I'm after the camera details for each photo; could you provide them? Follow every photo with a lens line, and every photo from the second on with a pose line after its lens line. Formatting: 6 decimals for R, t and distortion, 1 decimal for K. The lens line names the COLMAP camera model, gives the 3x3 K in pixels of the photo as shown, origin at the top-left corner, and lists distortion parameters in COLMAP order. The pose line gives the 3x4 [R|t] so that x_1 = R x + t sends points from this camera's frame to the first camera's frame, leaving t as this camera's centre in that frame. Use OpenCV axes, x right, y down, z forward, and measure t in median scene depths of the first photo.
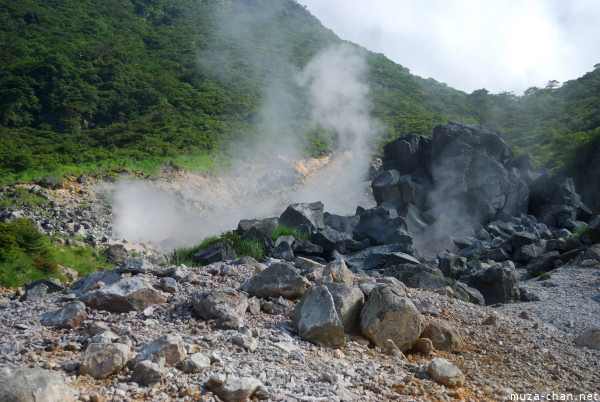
lens RADIAL K [[890.7, 0, 300.0], [0, 890.7, 200.9], [0, 0, 1]] dist [-0.021726, 0.000000]
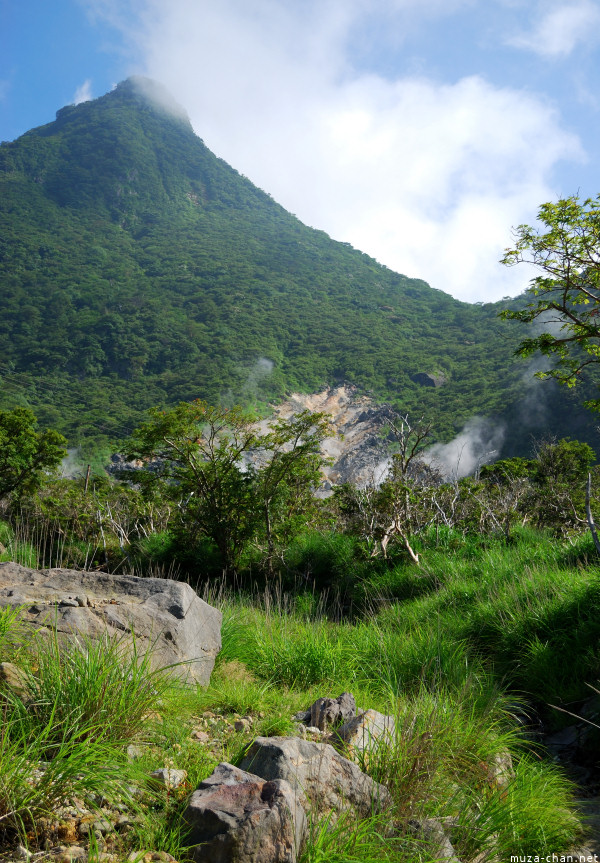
lens RADIAL K [[1306.4, 0, 299.6], [0, 1306.4, 431.9], [0, 0, 1]] dist [0.042816, 0.000000]
pose [[0.997065, -0.024223, 0.072626, -0.142830], [0.018845, 0.997092, 0.073846, -0.127551], [-0.074204, -0.072261, 0.994622, -0.907389]]
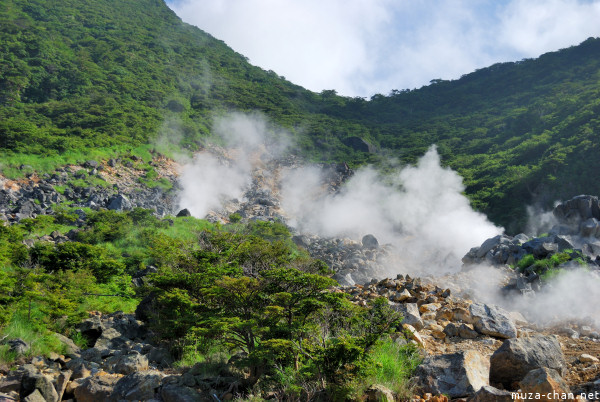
lens RADIAL K [[890.7, 0, 300.9], [0, 890.7, 200.6], [0, 0, 1]] dist [-0.021726, 0.000000]
pose [[0.958921, 0.067387, 0.275553, -0.192004], [-0.076455, 0.996824, 0.022288, -0.012085], [-0.273176, -0.042440, 0.961027, -0.108862]]
